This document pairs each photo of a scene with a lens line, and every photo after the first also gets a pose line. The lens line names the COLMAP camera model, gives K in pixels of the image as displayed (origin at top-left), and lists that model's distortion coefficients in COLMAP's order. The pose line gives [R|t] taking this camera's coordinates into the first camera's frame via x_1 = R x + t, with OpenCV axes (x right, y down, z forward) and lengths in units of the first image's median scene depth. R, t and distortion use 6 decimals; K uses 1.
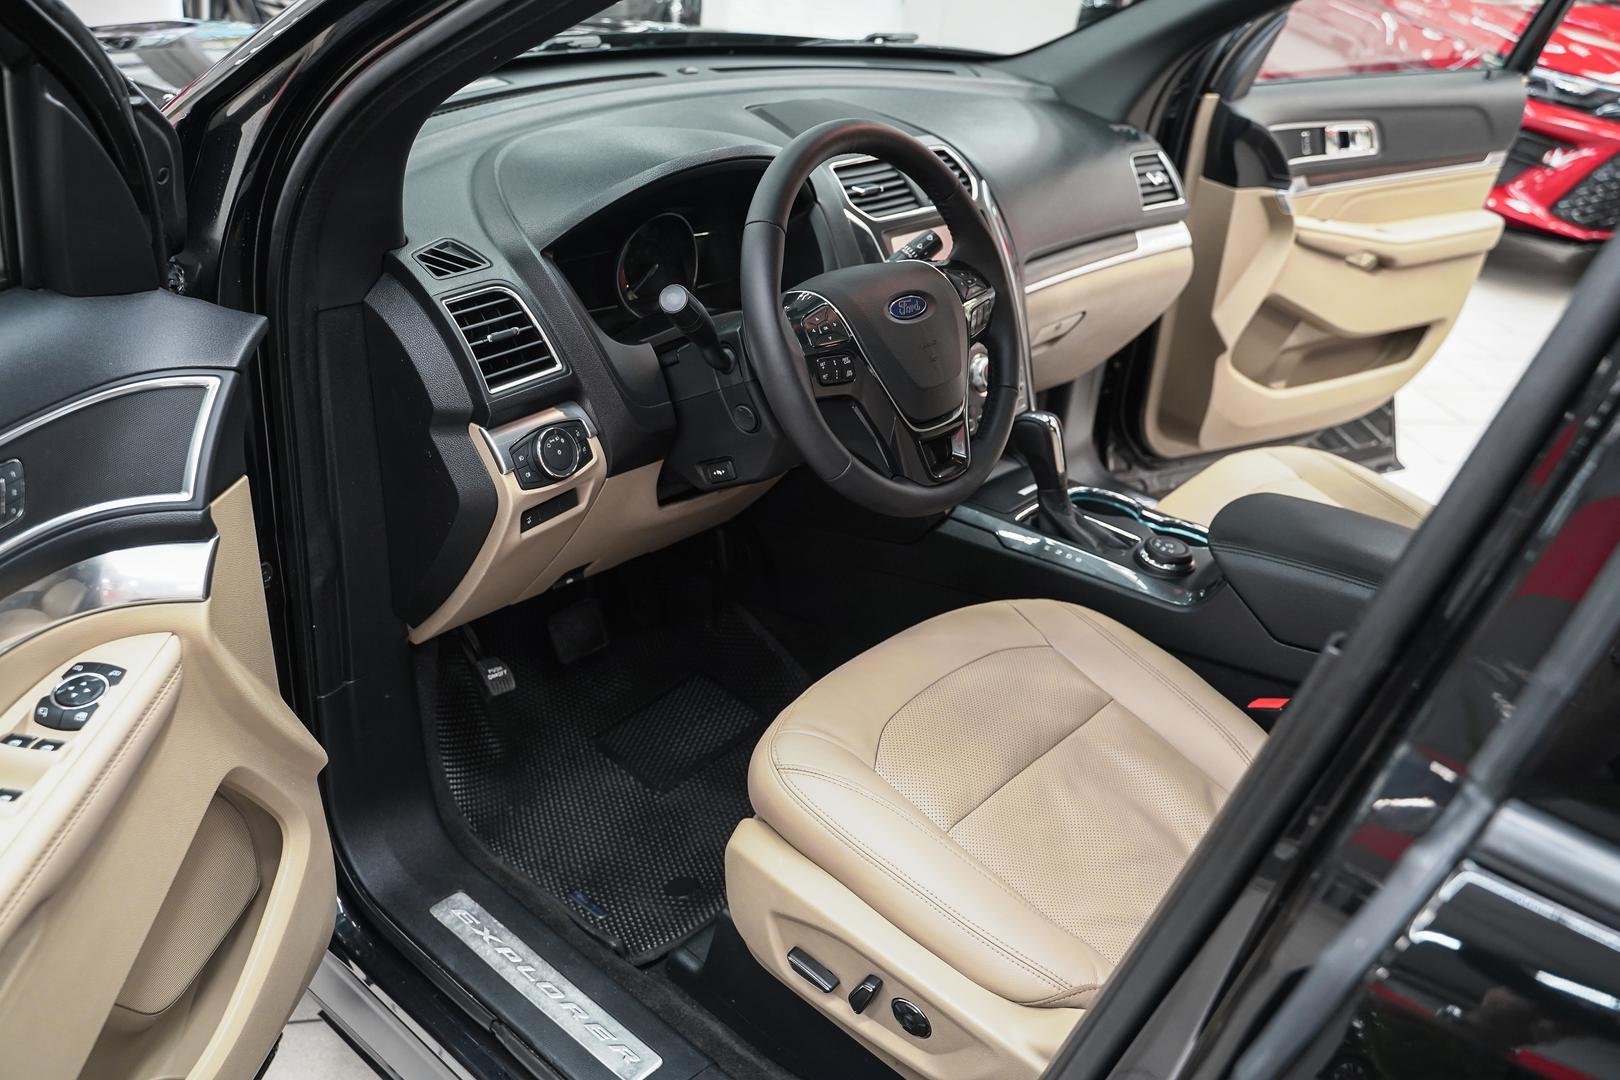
lens RADIAL K [[1331.5, 0, 818.4], [0, 1331.5, 499.1], [0, 0, 1]] dist [-0.045787, 0.074180]
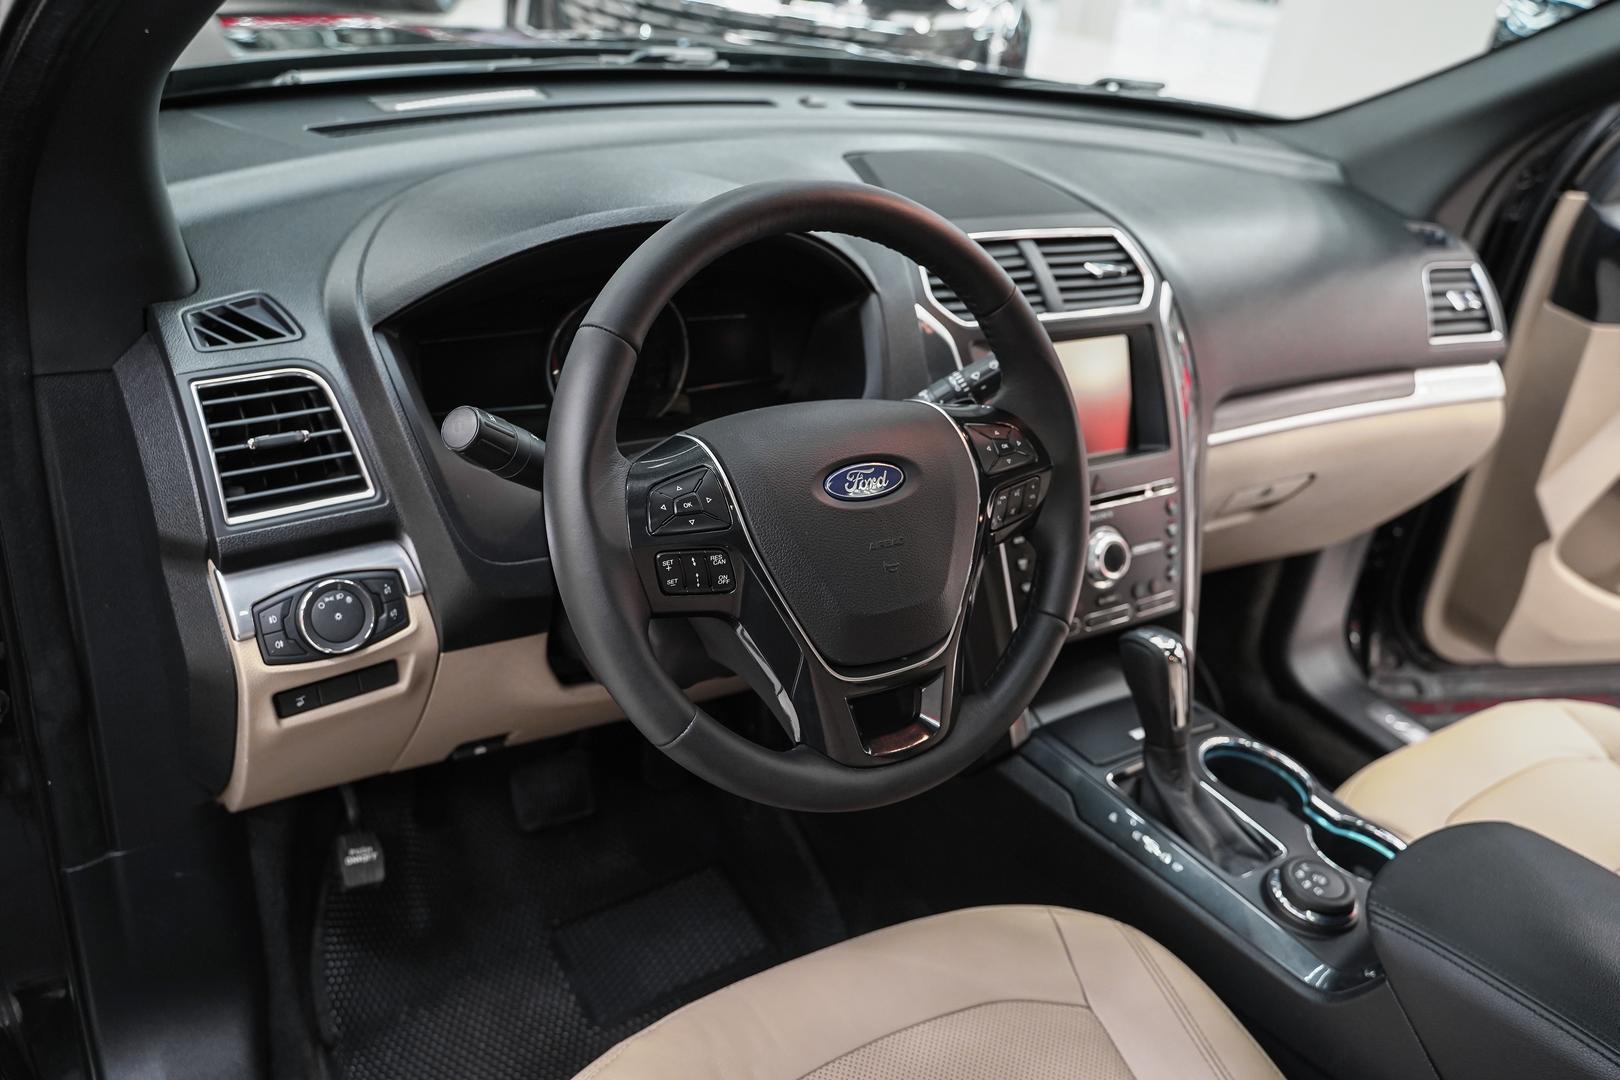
lens RADIAL K [[1331.5, 0, 818.4], [0, 1331.5, 499.1], [0, 0, 1]] dist [-0.045787, 0.074180]
pose [[0.955838, 0.148318, -0.253722, 0.140752], [-0.156541, 0.987593, -0.012417, -0.084459], [0.248733, 0.051587, 0.967197, 0.261518]]
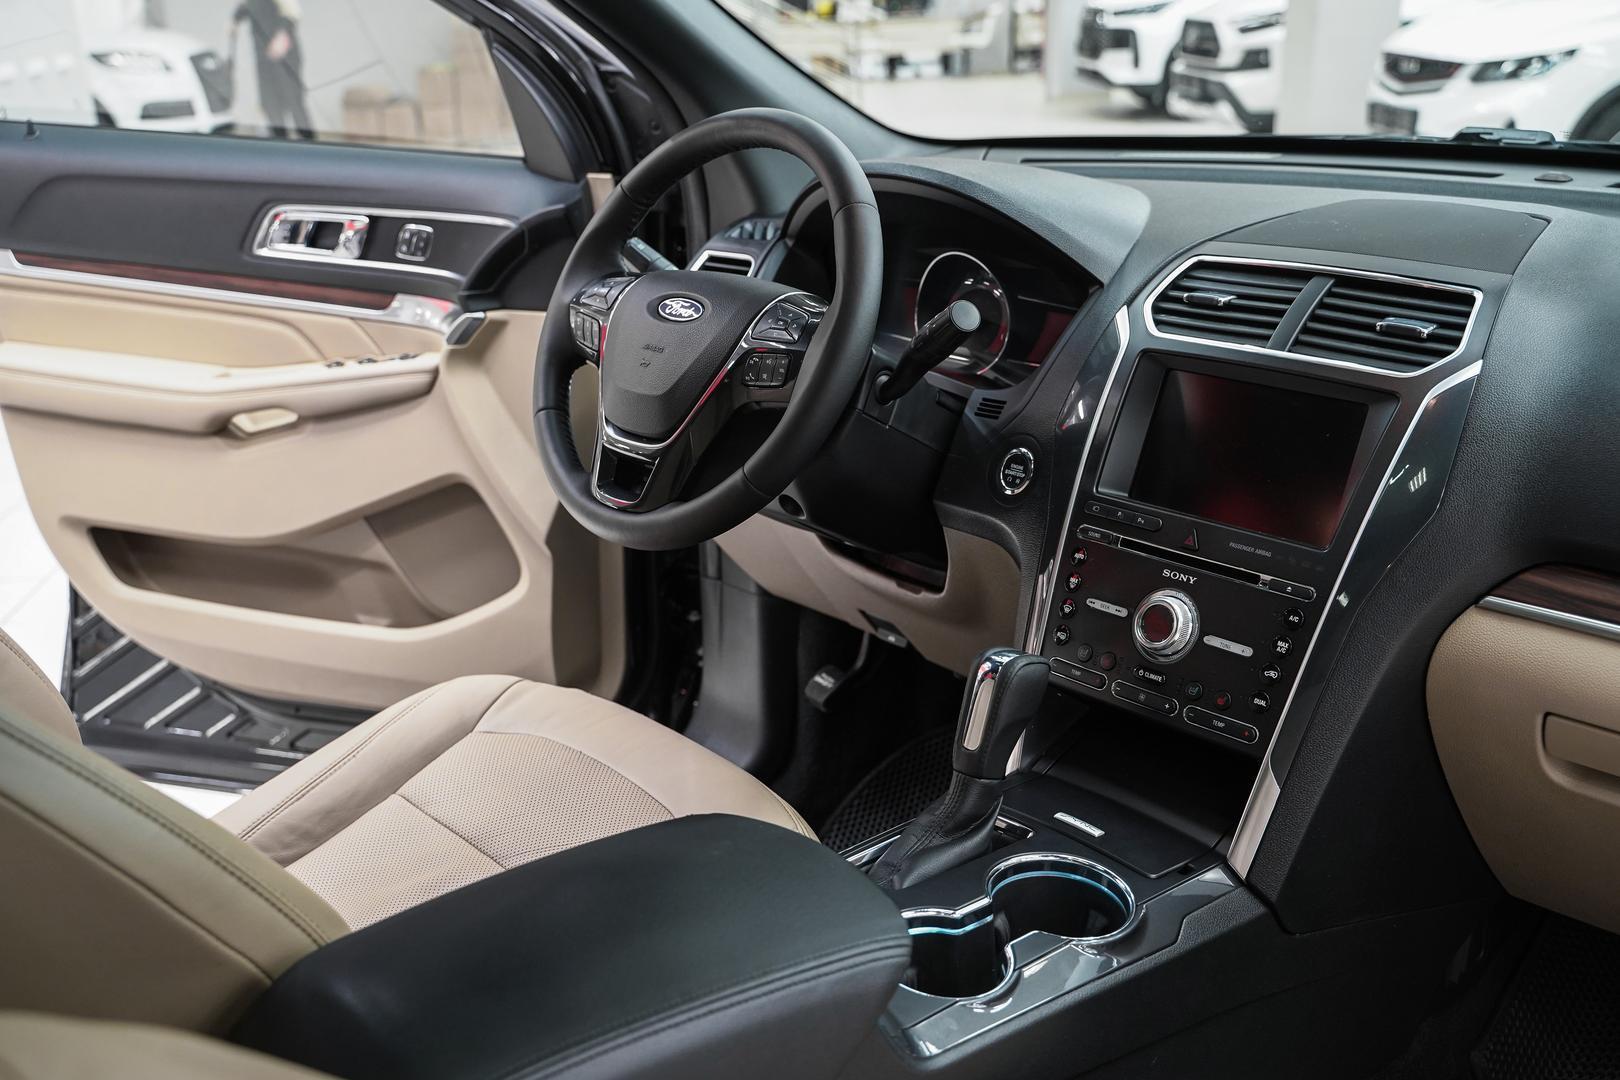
lens RADIAL K [[1647.1, 0, 810.0], [0, 1647.1, 540.0], [0, 0, 1]] dist [-0.003472, 0.002752]
pose [[-0.130864, 0.218579, -0.967005, 0.770632], [-0.442044, 0.860203, 0.254259, -0.222242], [0.887396, 0.460732, -0.015948, 0.795906]]
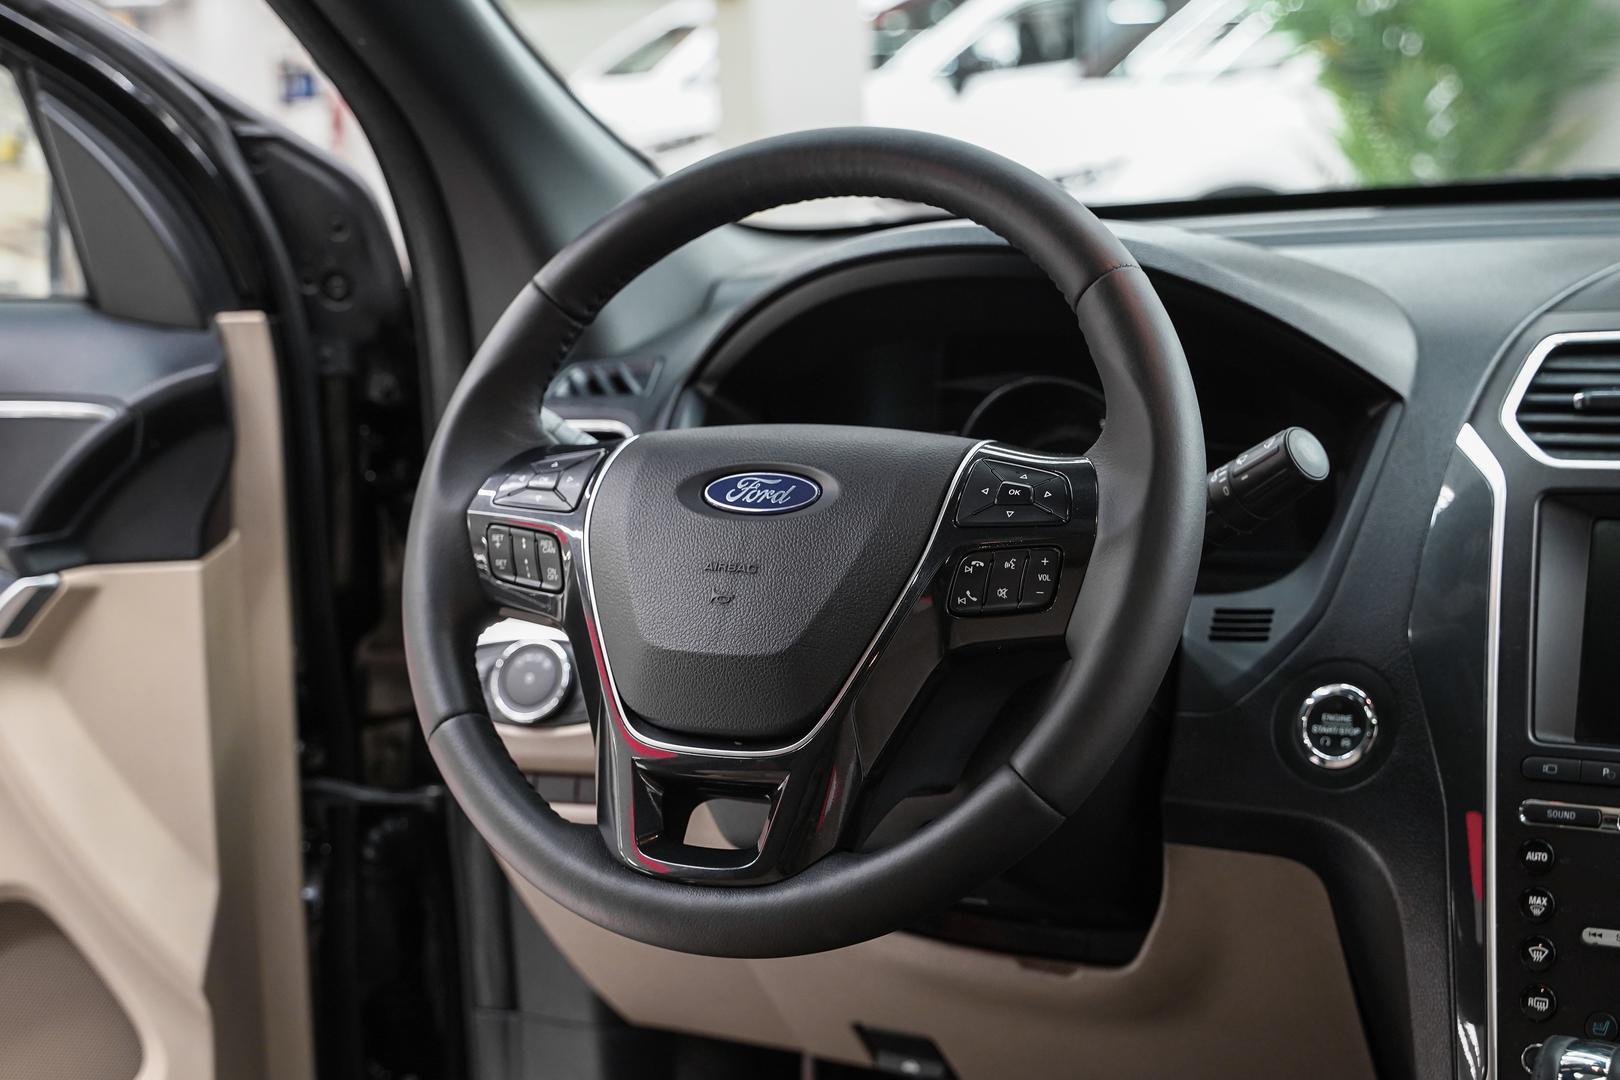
lens RADIAL K [[2364.3, 0, 750.4], [0, 2364.3, 511.9], [0, 0, 1]] dist [-0.004024, 0.029171]
pose [[0.193521, 0.056605, -0.979462, 0.592696], [-0.378345, 0.925420, -0.021271, -0.081014], [0.905210, 0.374690, 0.200504, 0.572518]]
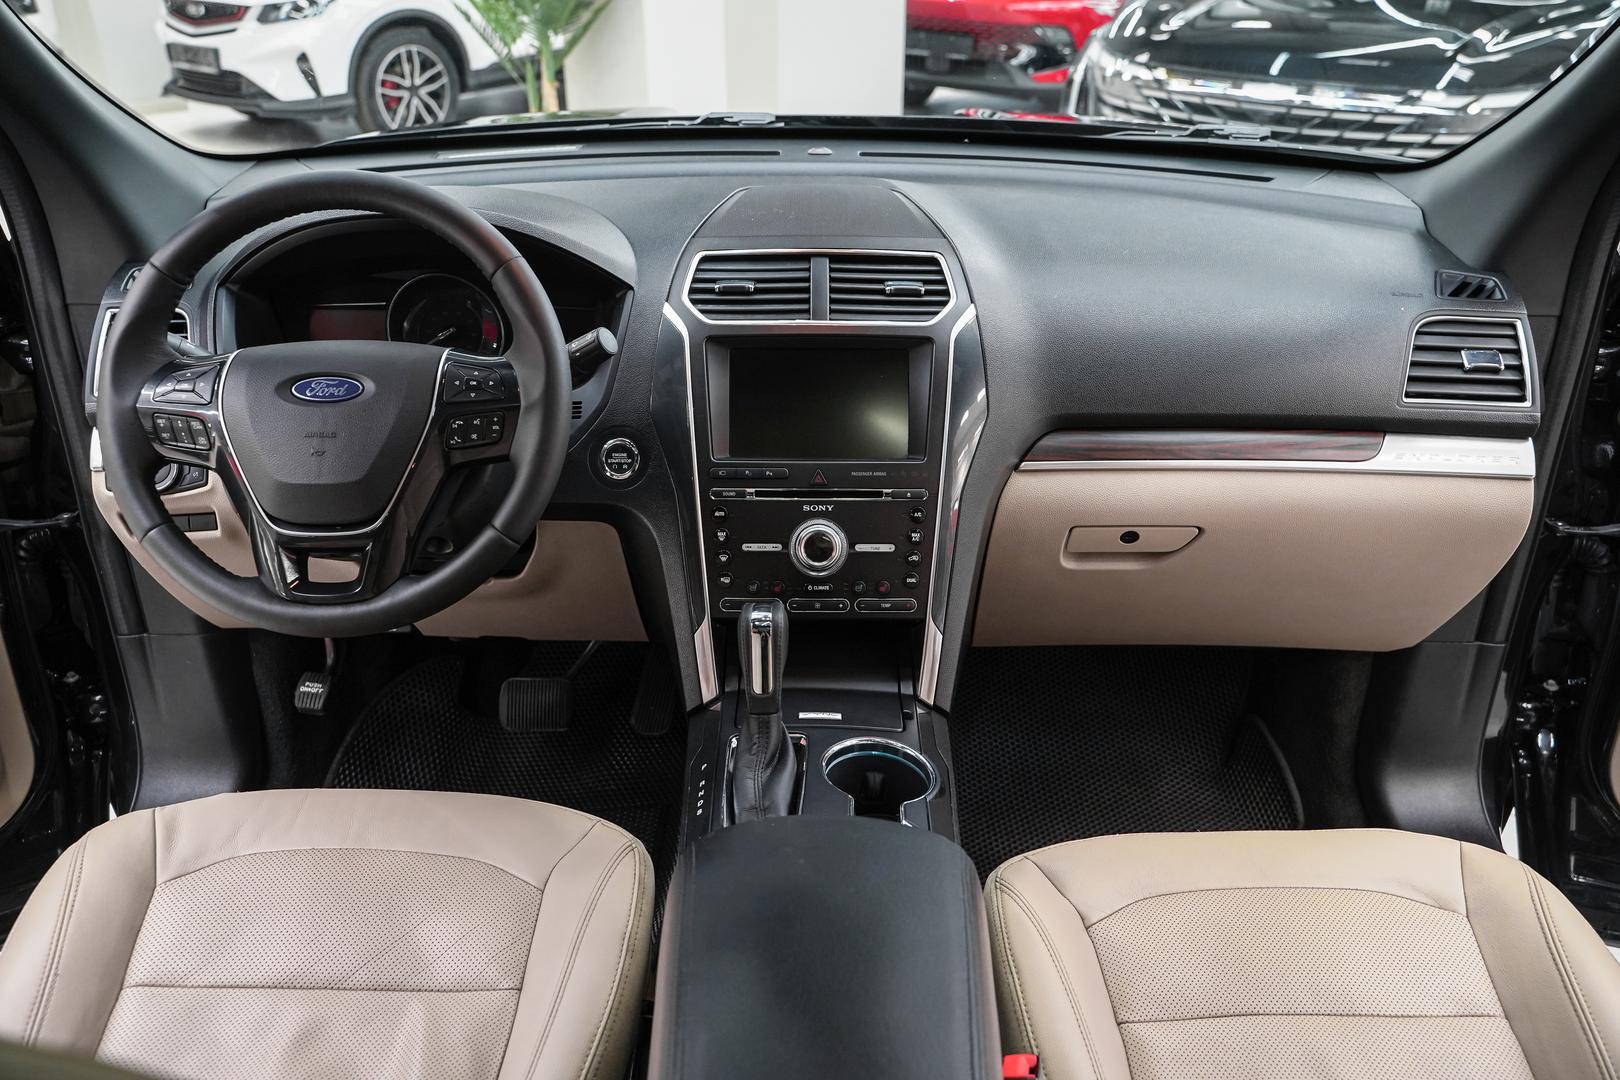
lens RADIAL K [[1302.9, 0, 816.0], [0, 1302.9, 521.7], [0, 0, 1]] dist [-0.011048, -0.011642]
pose [[0.642082, 0.232870, -0.730413, 0.607783], [-0.289739, 0.955798, 0.050027, -0.132893], [0.709776, 0.179507, 0.681172, 0.461143]]
